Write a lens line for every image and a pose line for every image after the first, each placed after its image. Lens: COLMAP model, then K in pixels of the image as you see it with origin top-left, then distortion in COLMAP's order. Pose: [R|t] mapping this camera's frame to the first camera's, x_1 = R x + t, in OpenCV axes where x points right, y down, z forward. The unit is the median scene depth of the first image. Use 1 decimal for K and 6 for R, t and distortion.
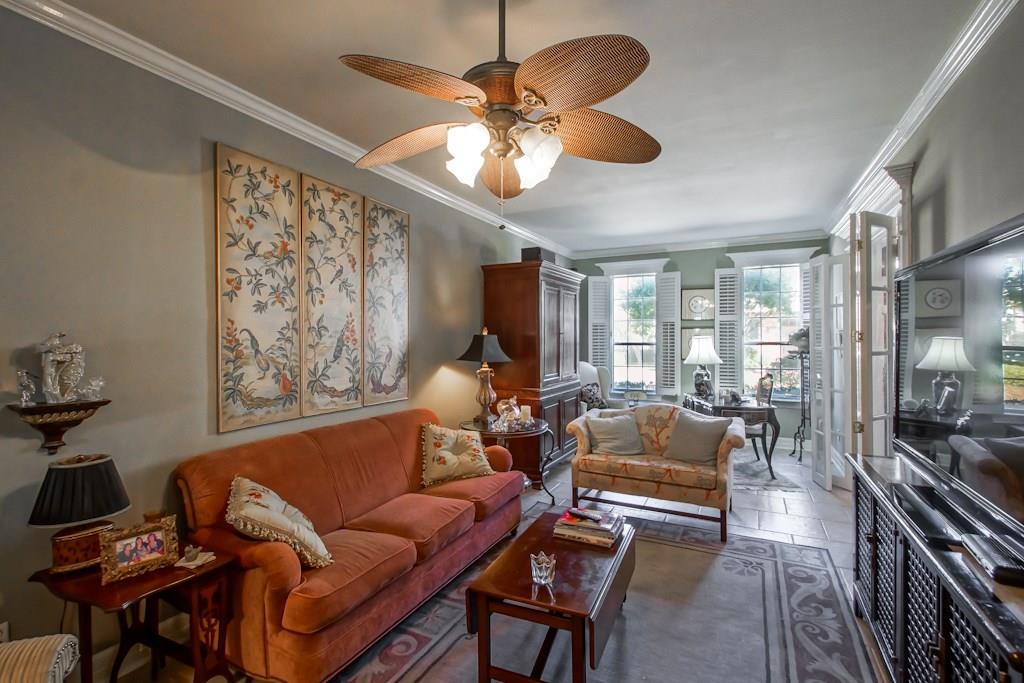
lens RADIAL K [[462.0, 0, 517.8], [0, 462.0, 338.8], [0, 0, 1]] dist [0.005874, -0.003281]
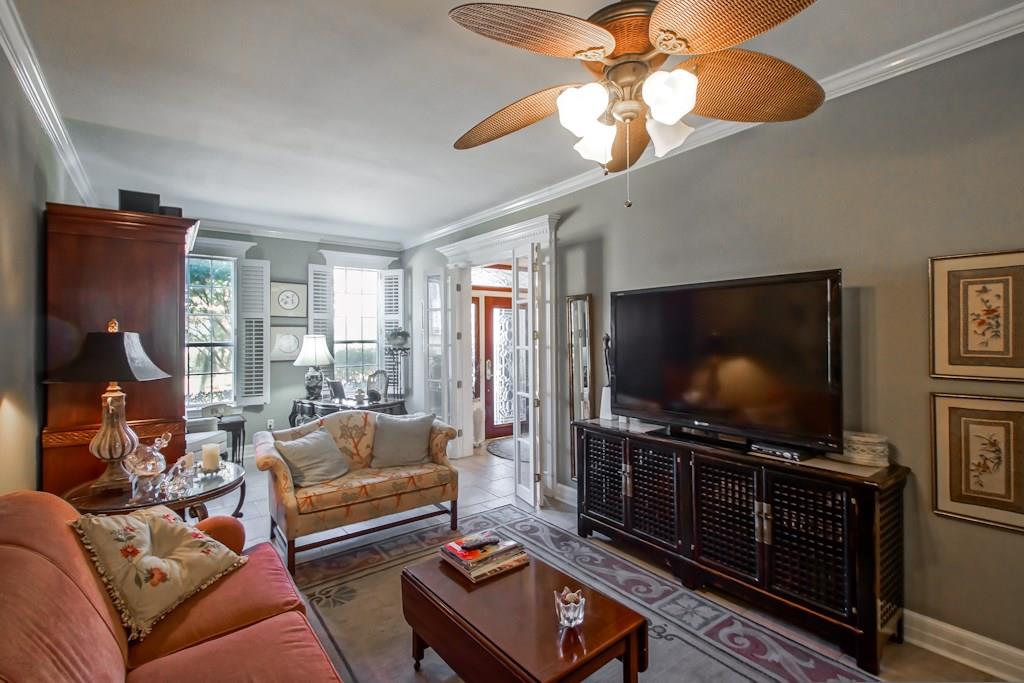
lens RADIAL K [[462.0, 0, 505.4], [0, 462.0, 332.5], [0, 0, 1]] dist [0.005874, -0.003281]
pose [[0.463395, 0.004744, 0.886139, -0.441582], [0.005284, 0.999953, -0.008117, -0.001995], [-0.886136, 0.008443, 0.463349, 0.412915]]
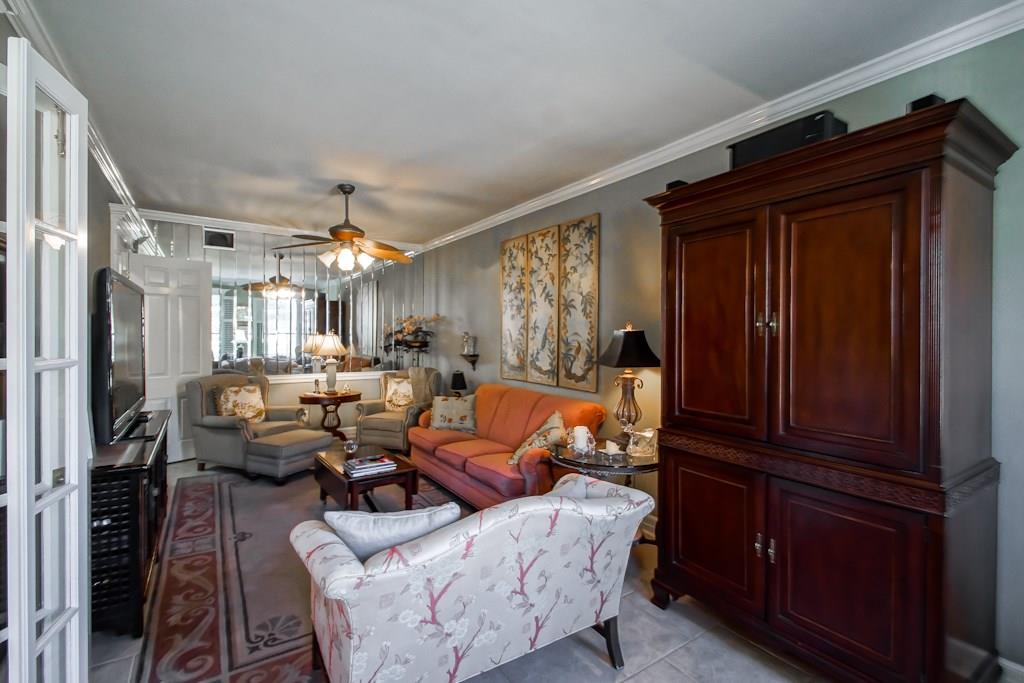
lens RADIAL K [[462.0, 0, 521.4], [0, 462.0, 339.6], [0, 0, 1]] dist [0.005874, -0.003281]
pose [[-0.490004, 0.008717, -0.871677, 0.853291], [-0.006137, 0.999891, 0.013449, -0.002741], [0.871699, 0.011939, -0.489897, 1.549483]]
